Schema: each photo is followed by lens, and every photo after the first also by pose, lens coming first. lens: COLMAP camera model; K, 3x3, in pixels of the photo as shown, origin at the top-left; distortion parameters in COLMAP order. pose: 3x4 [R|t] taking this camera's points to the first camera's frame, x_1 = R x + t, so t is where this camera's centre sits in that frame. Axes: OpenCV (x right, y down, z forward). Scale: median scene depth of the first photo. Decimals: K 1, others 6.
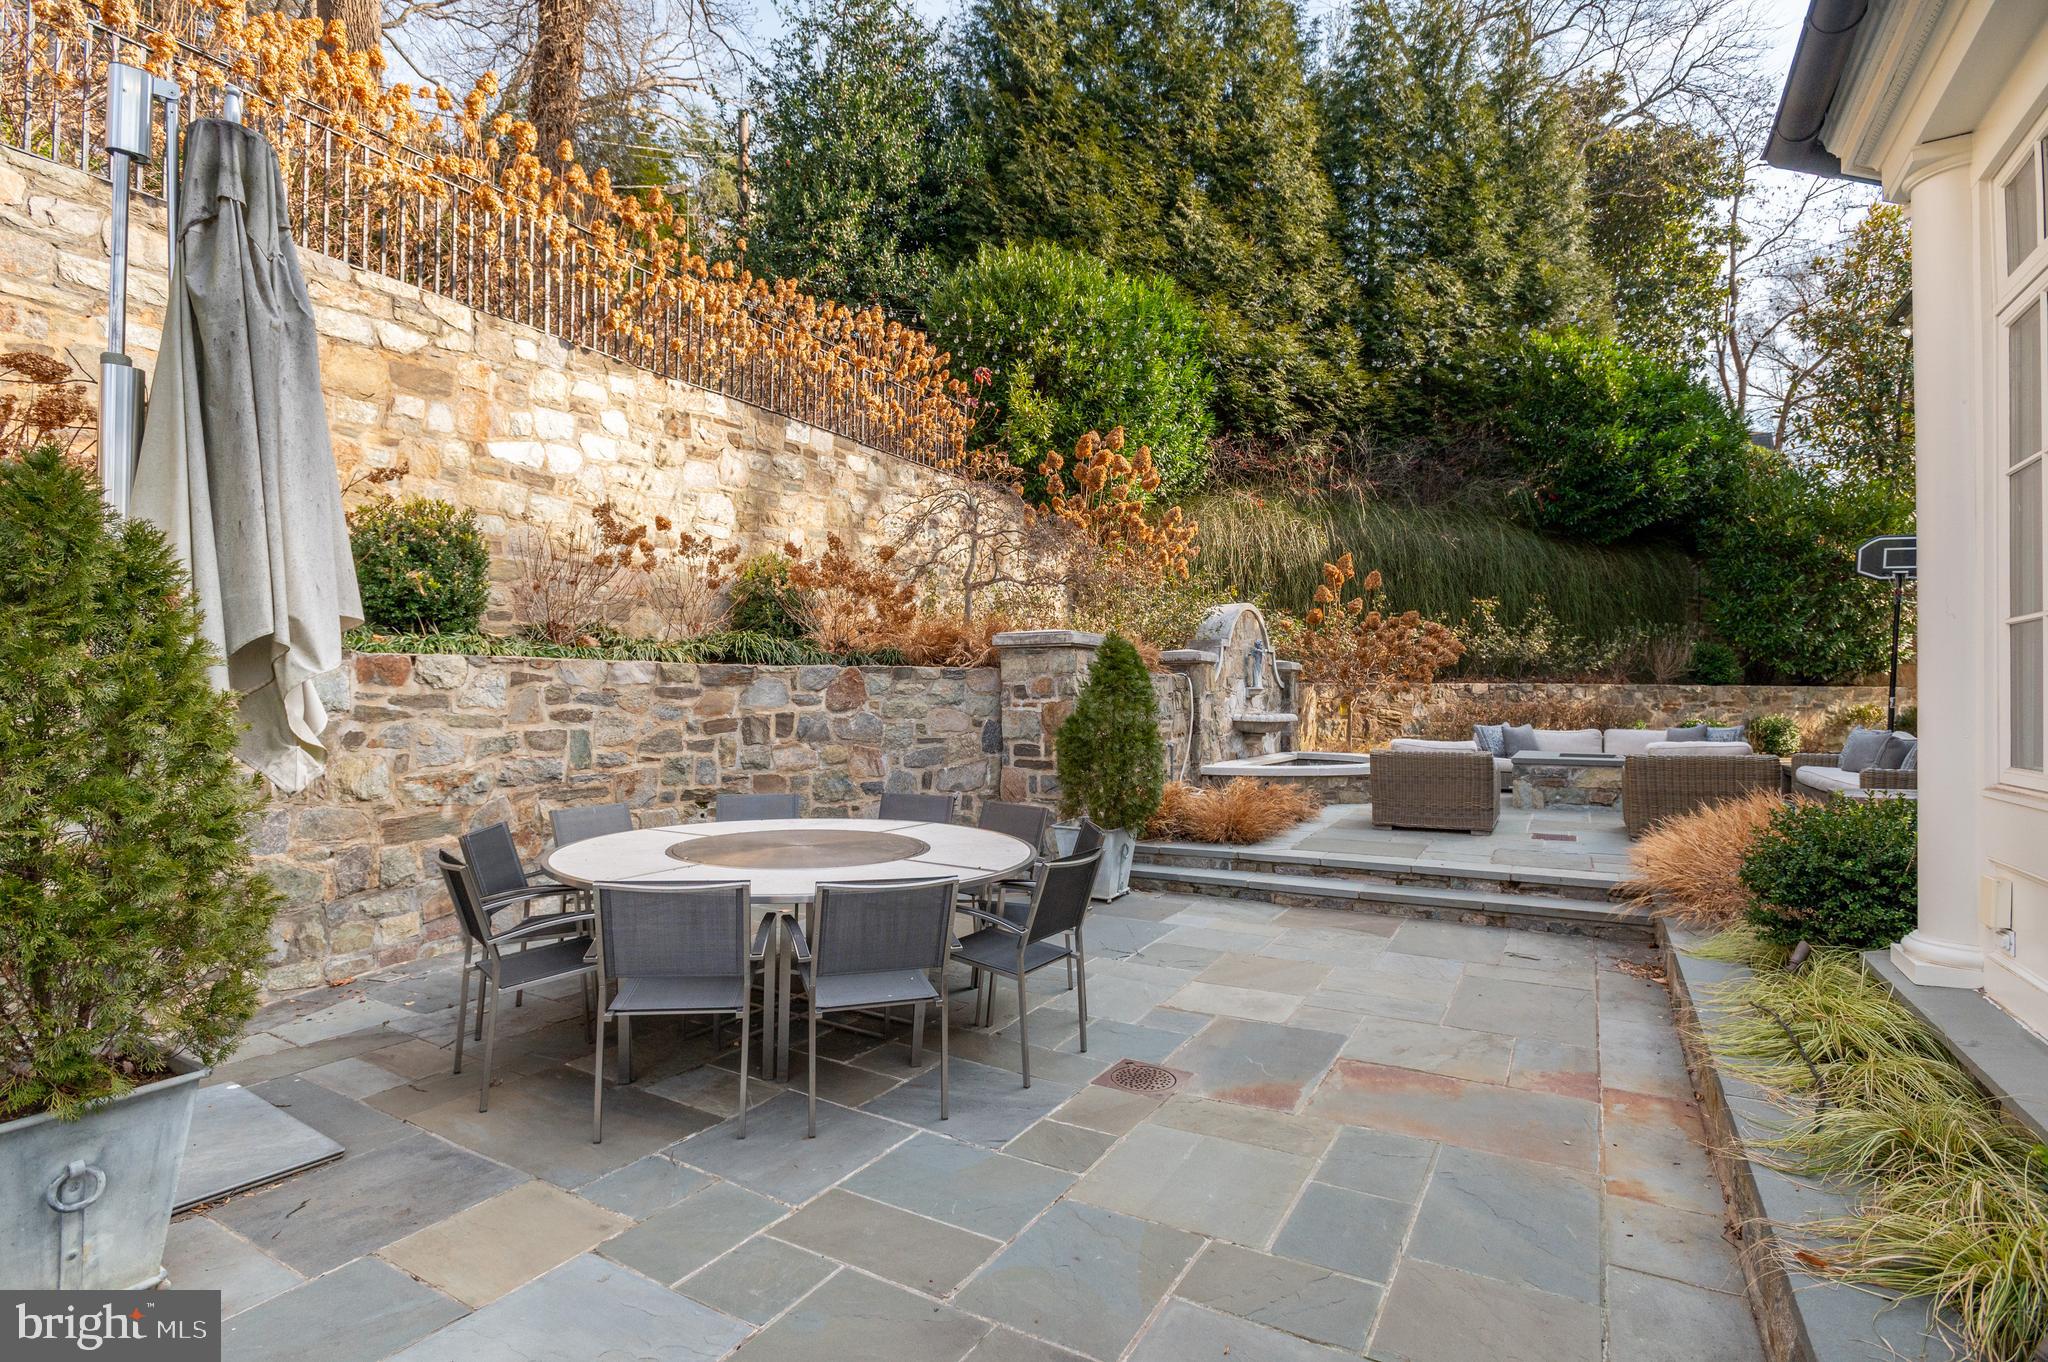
lens RADIAL K [[957.3, 0, 1024.0], [0, 957.3, 681.0], [0, 0, 1]] dist [-0.003612, -0.000520]
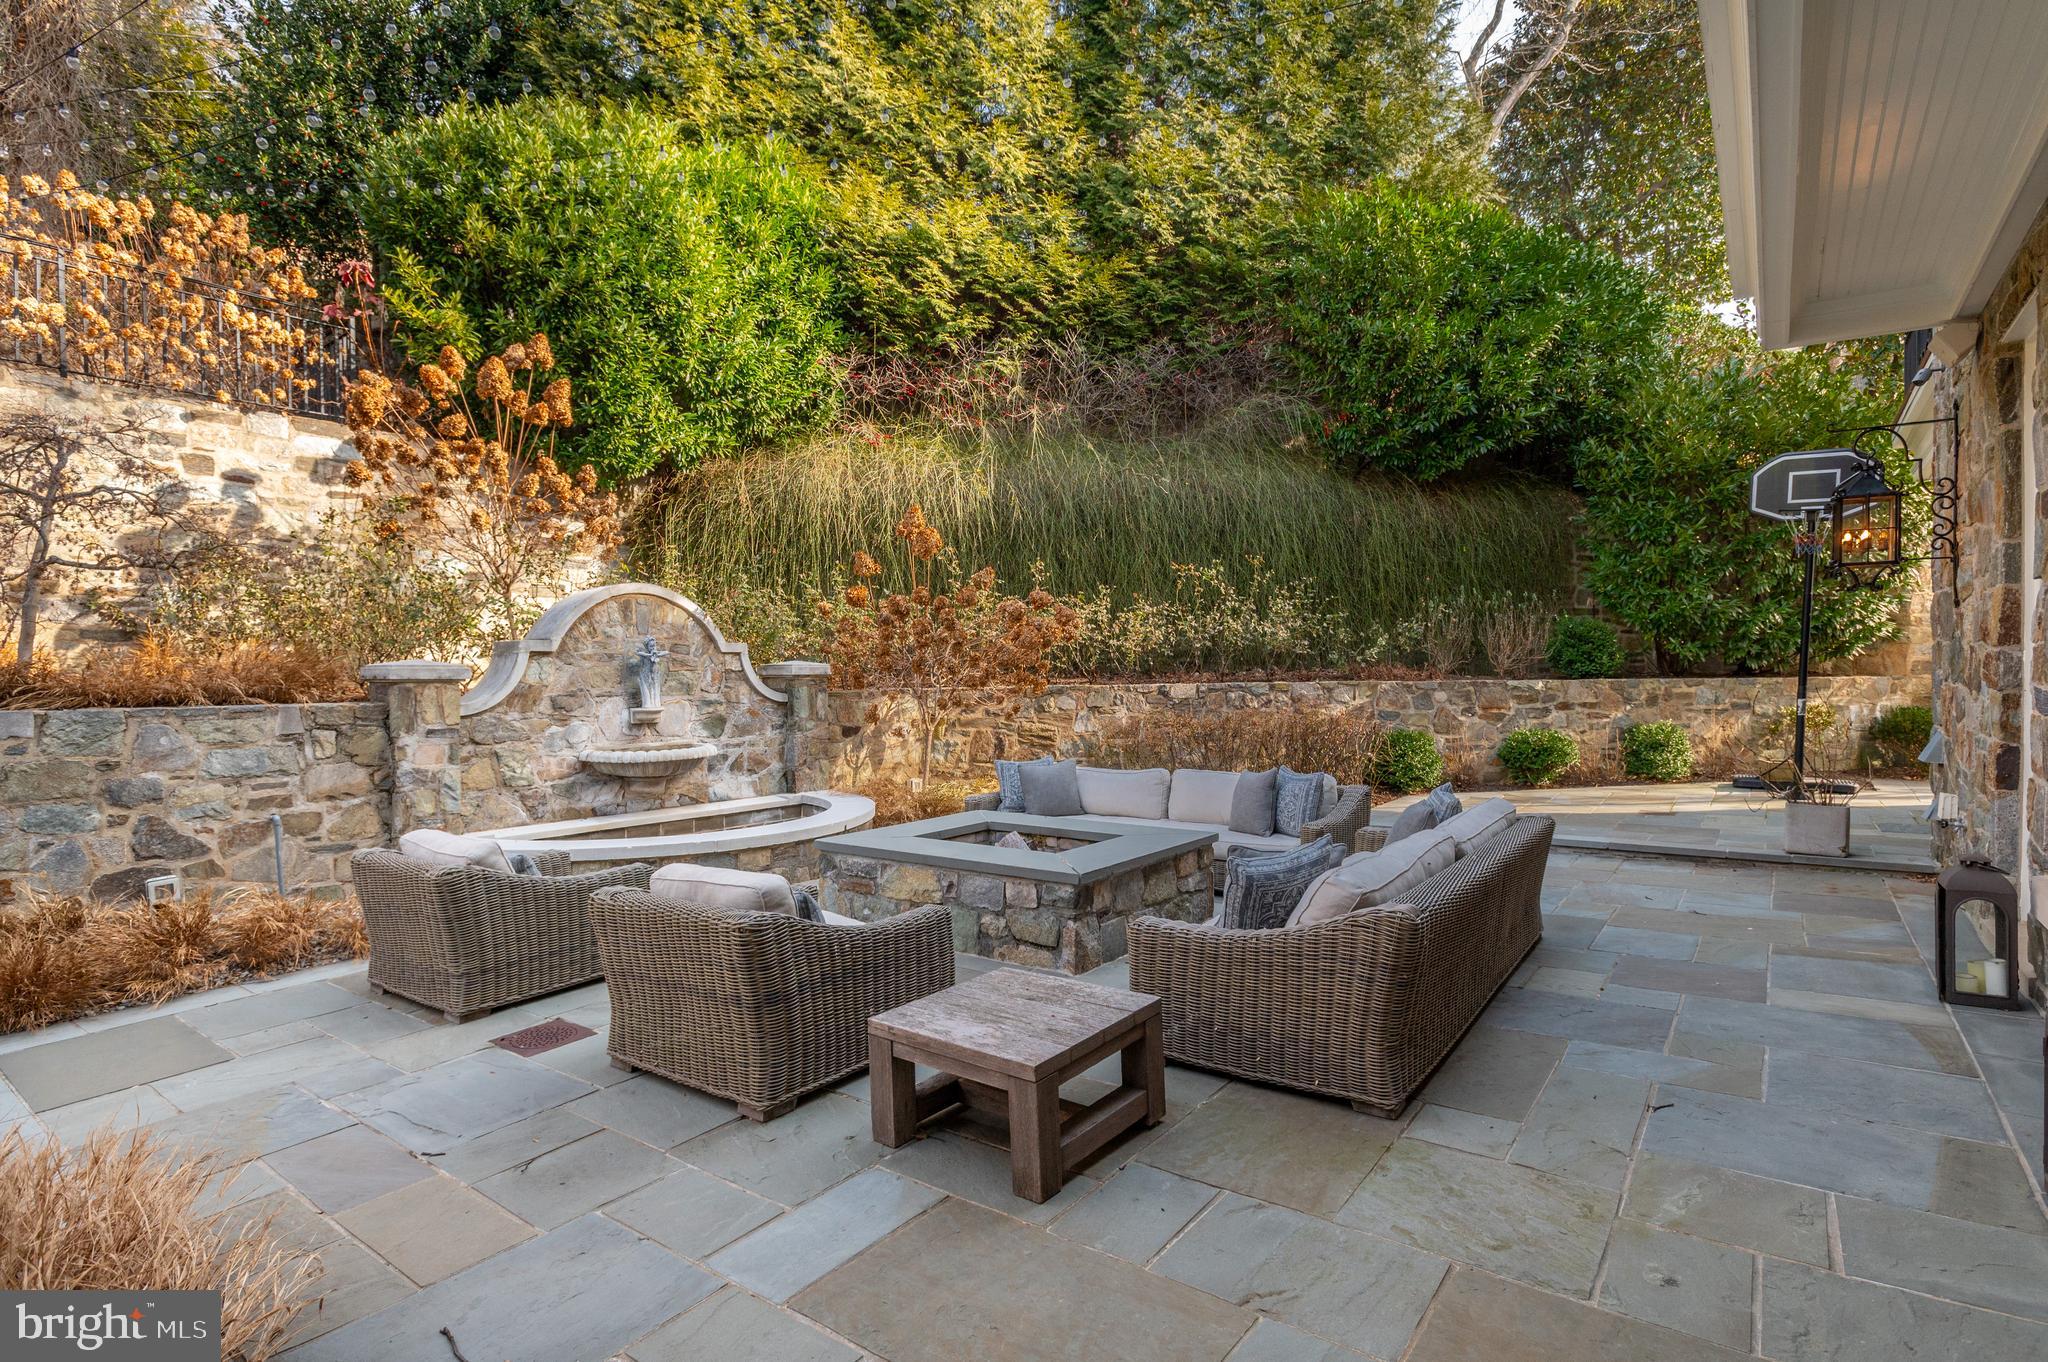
lens RADIAL K [[1004.1, 0, 1024.0], [0, 1004.1, 681.0], [0, 0, 1]] dist [-0.002111, -0.000340]
pose [[0.994371, -0.011752, -0.105303, 0.400546], [0.014408, 0.999596, 0.024498, -0.017794], [0.104972, -0.025878, 0.994138, 0.226577]]
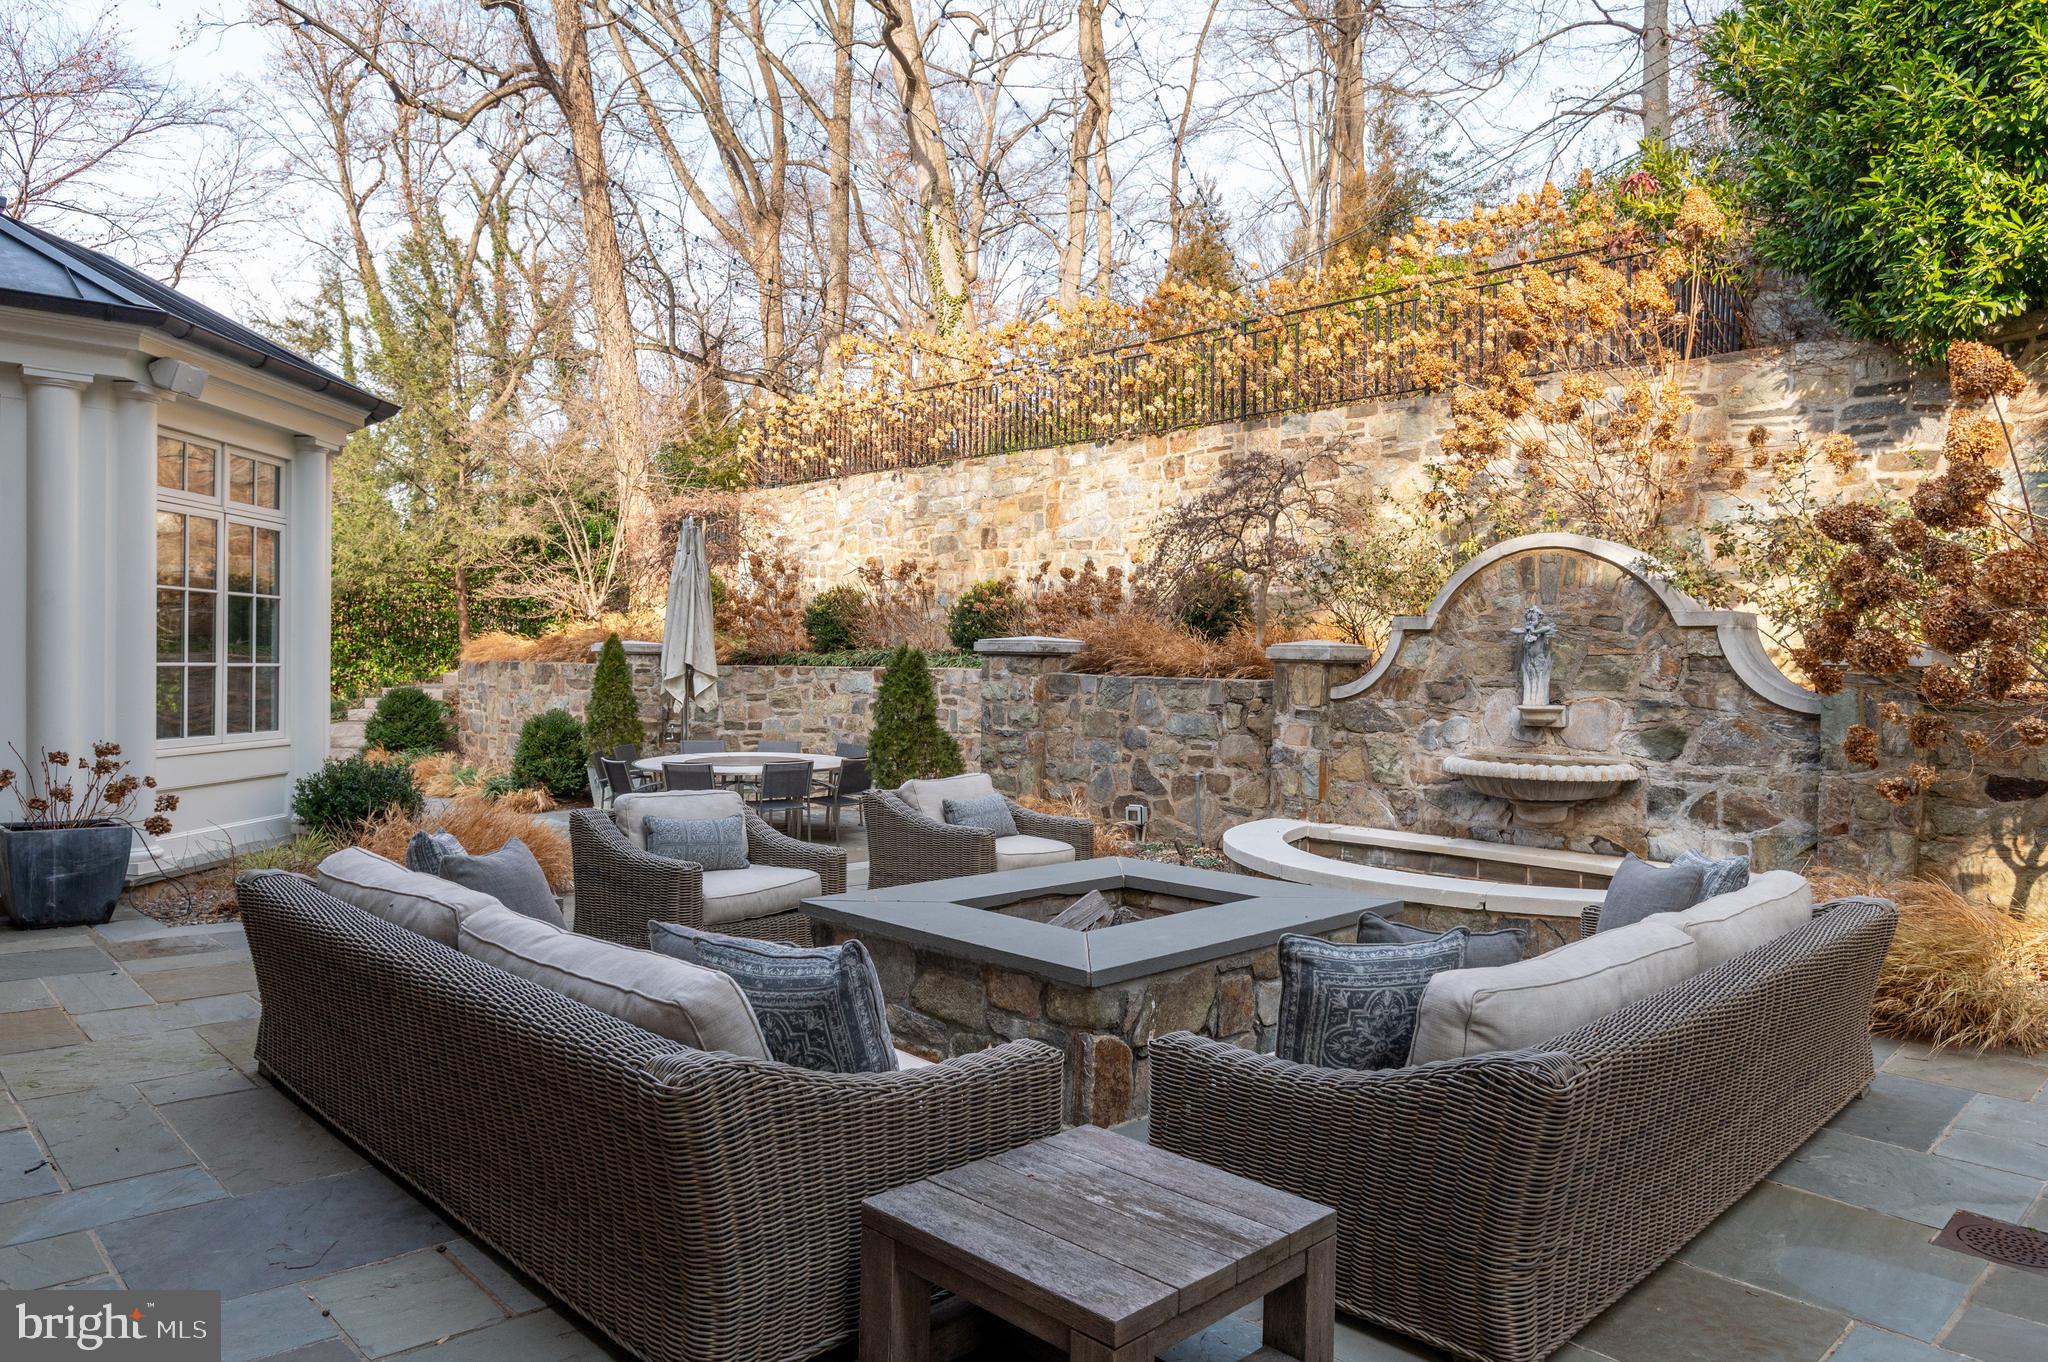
lens RADIAL K [[1326.1, 0, 1024.0], [0, 1326.1, 681.0], [0, 0, 1]] dist [-0.024922, 0.000435]
pose [[-0.256606, 0.006773, -0.966492, 0.681206], [-0.001566, 0.999971, 0.007423, -0.006348], [0.966515, 0.003418, -0.256588, 0.666566]]
